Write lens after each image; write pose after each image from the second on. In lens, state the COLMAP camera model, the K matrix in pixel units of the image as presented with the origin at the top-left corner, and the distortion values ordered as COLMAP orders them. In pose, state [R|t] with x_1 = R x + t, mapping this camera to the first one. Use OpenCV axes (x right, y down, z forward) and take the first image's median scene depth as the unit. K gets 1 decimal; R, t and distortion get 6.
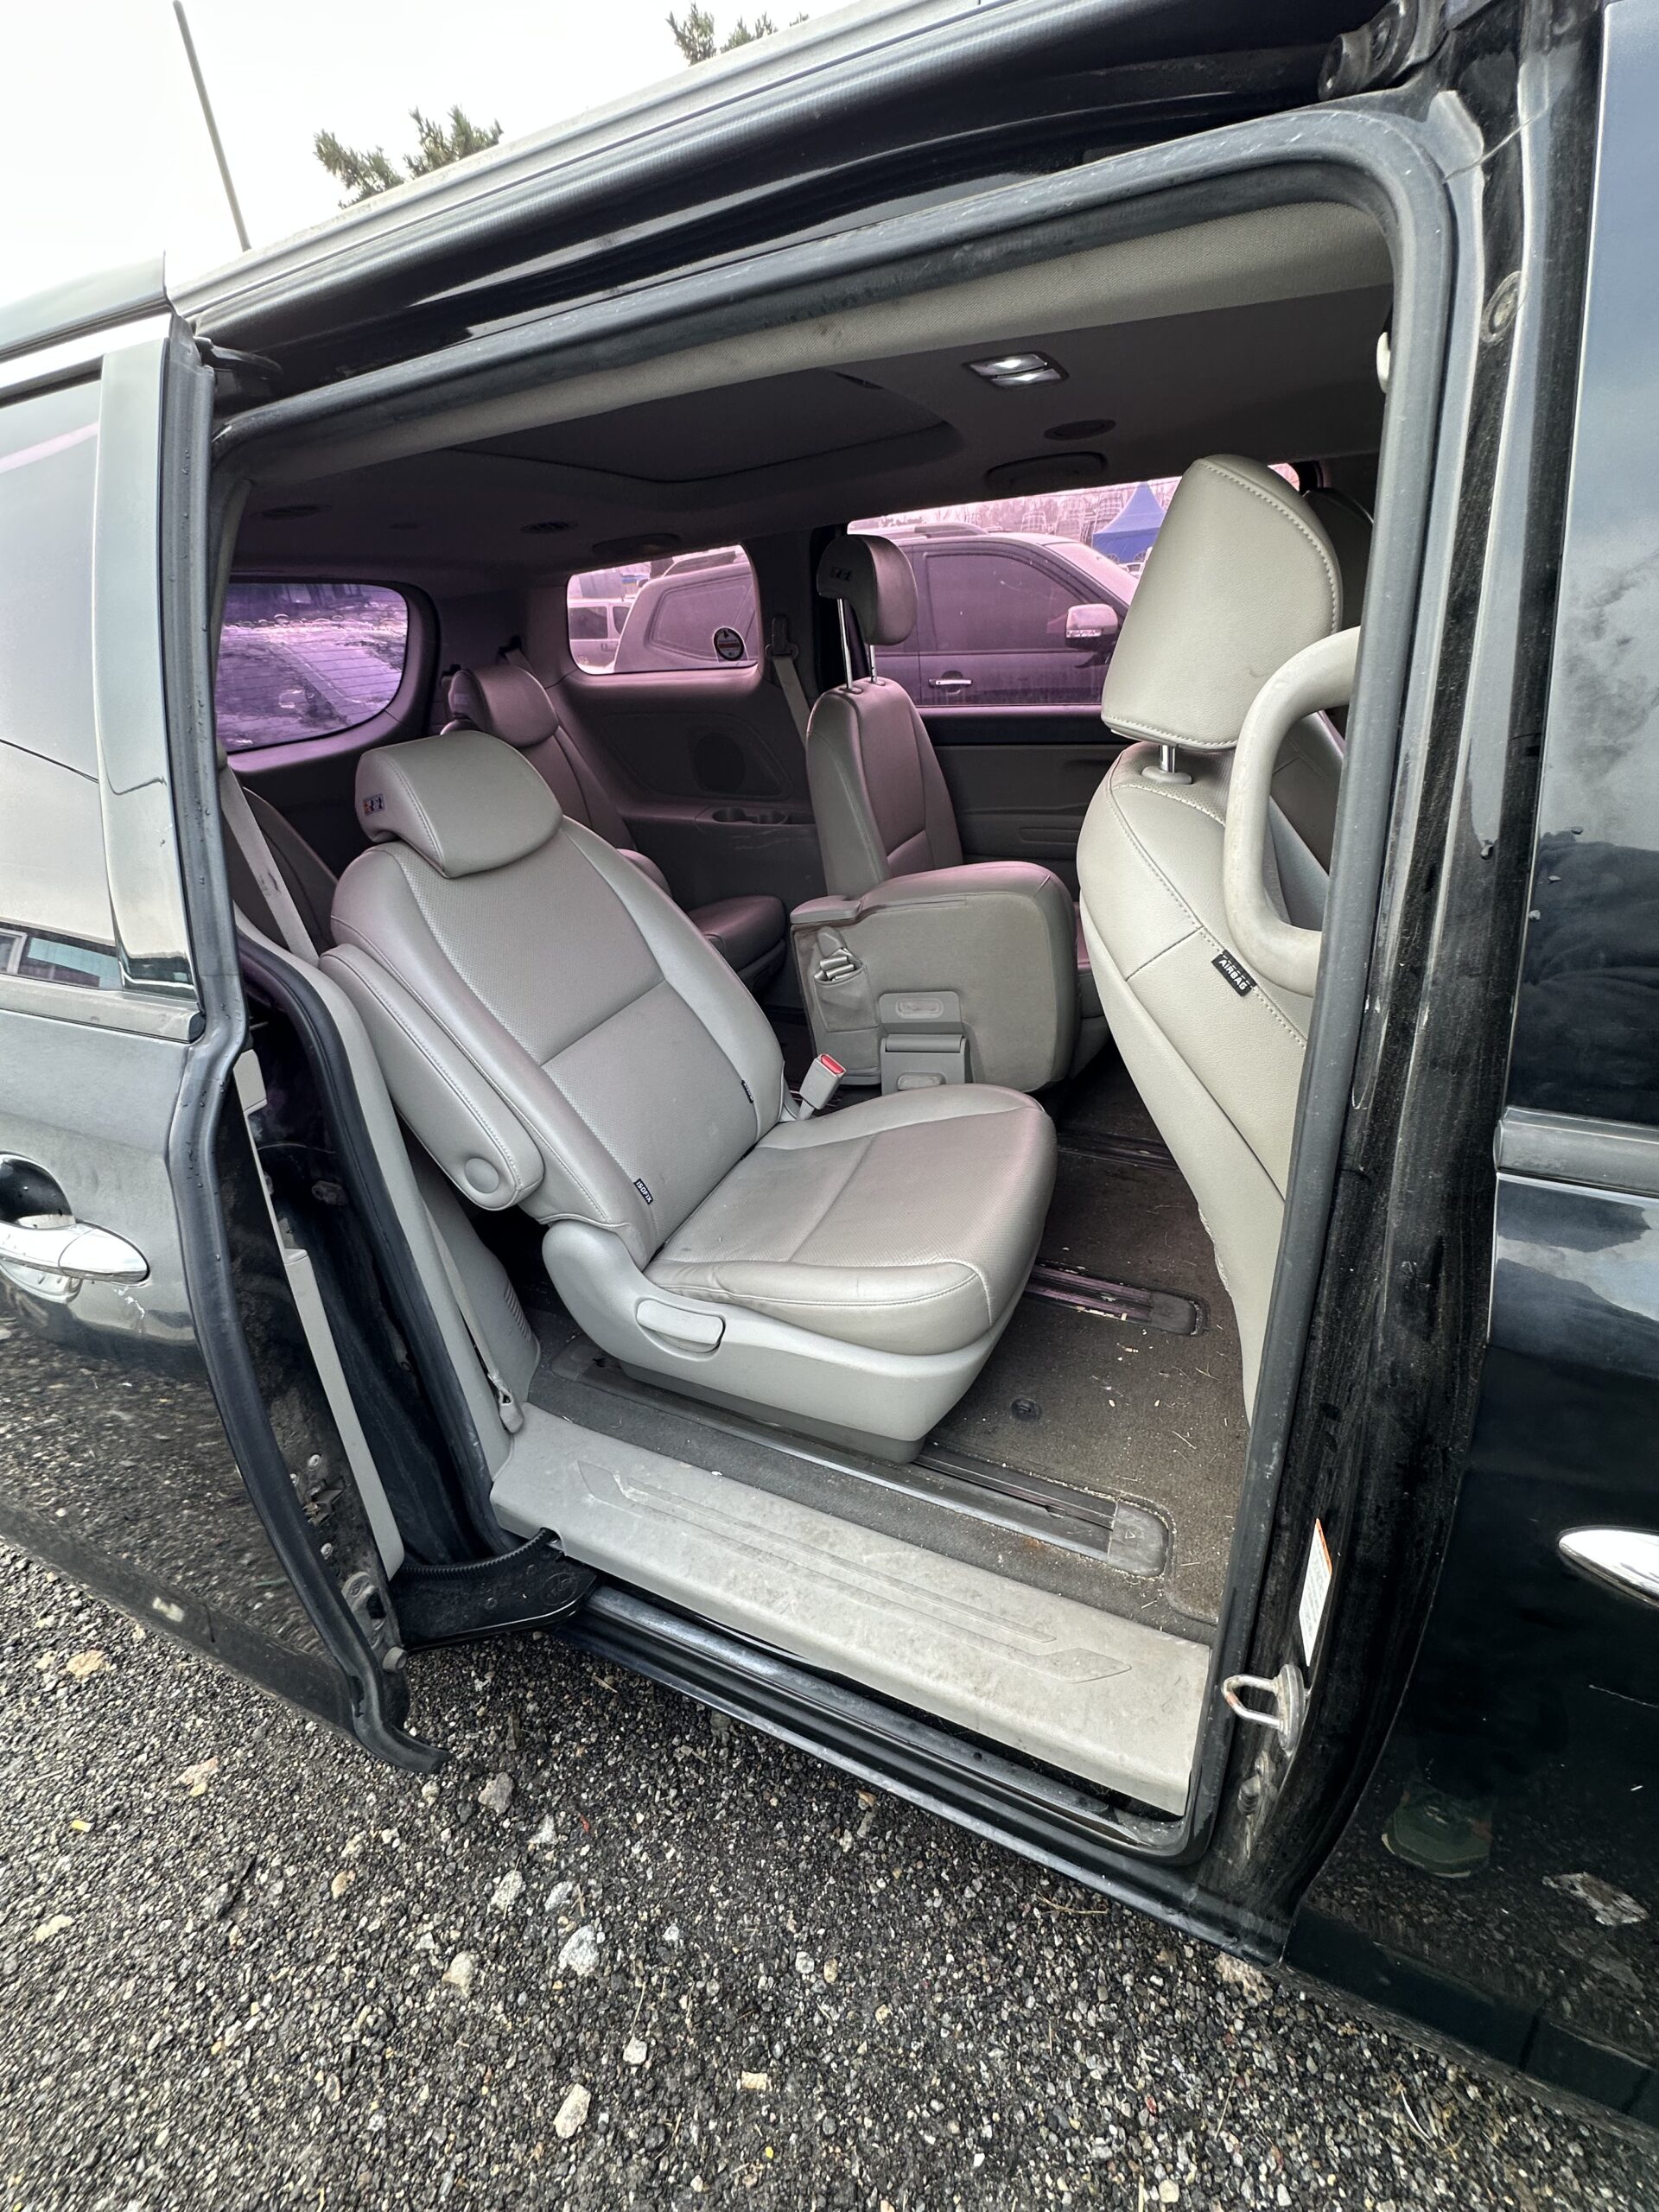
lens RADIAL K [[883.5, 0, 833.8], [0, 883.5, 1098.6], [0, 0, 1]] dist [-0.006002, 0.000929]
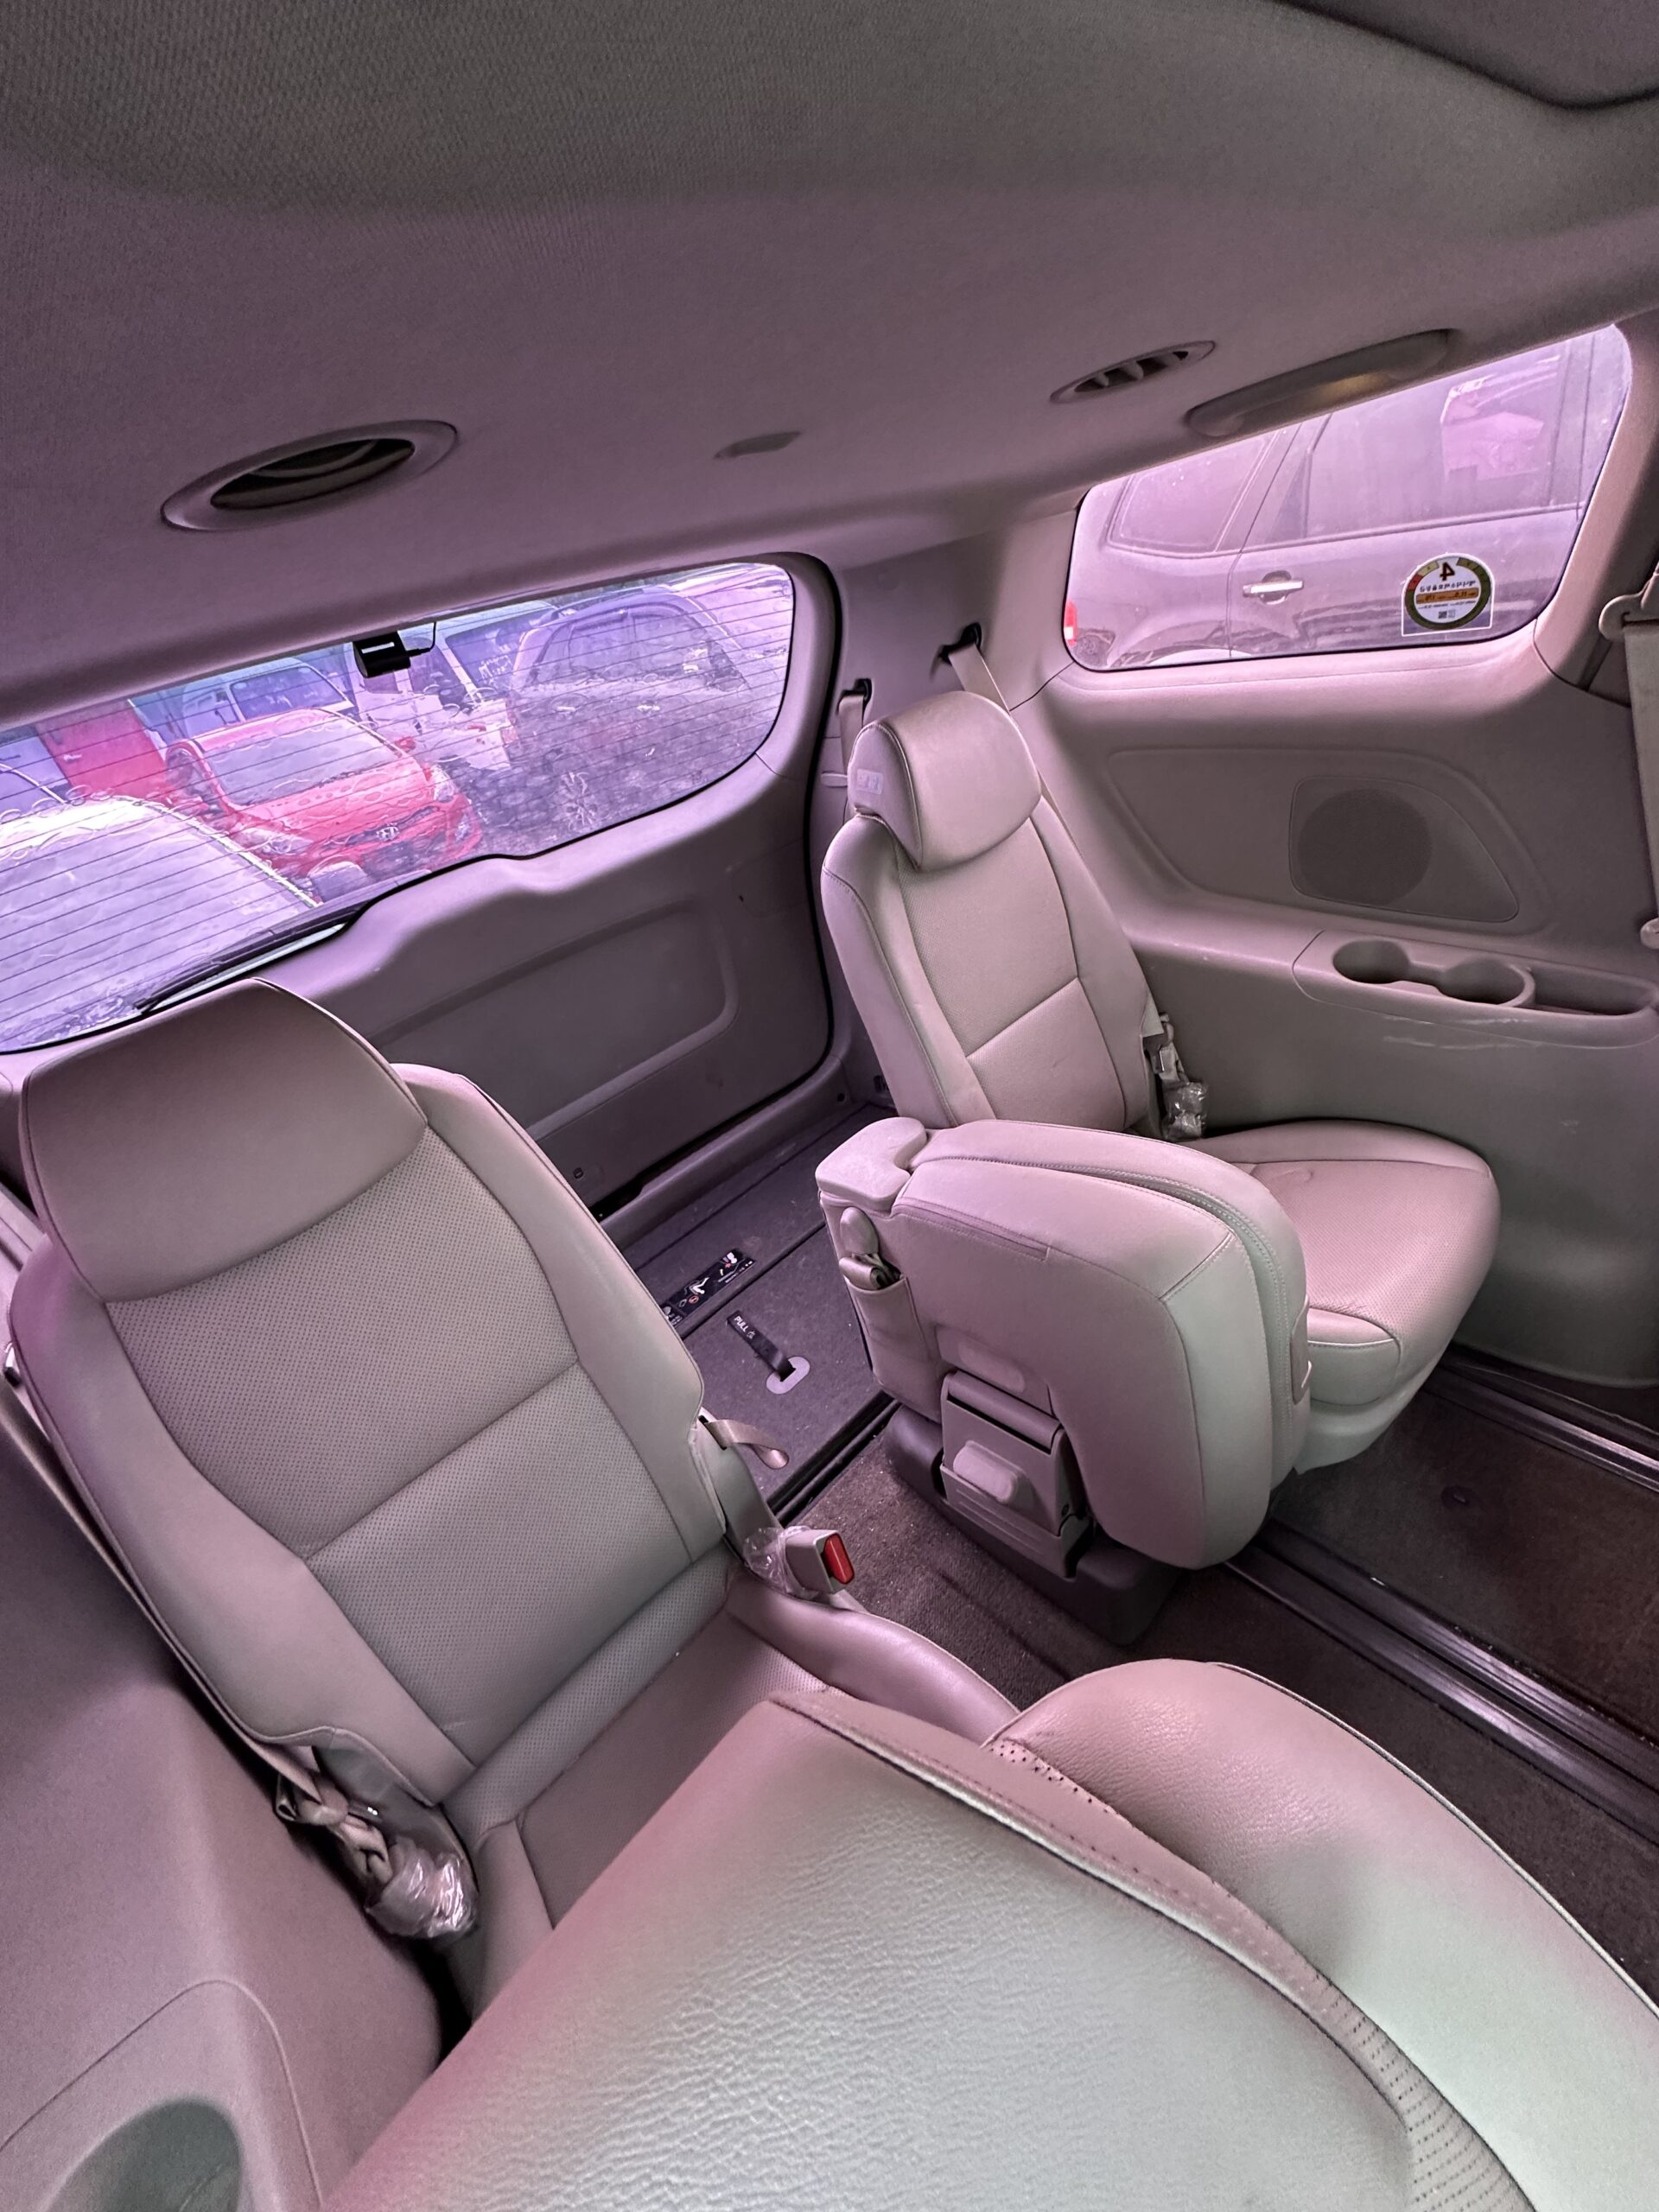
lens RADIAL K [[883.5, 0, 828.8], [0, 883.5, 1111.3], [0, 0, 1]] dist [-0.006002, 0.000929]
pose [[0.916049, 0.103494, -0.387482, -0.358357], [-0.059457, 0.990500, 0.123995, -0.516782], [0.396634, -0.090547, 0.913500, 0.795128]]
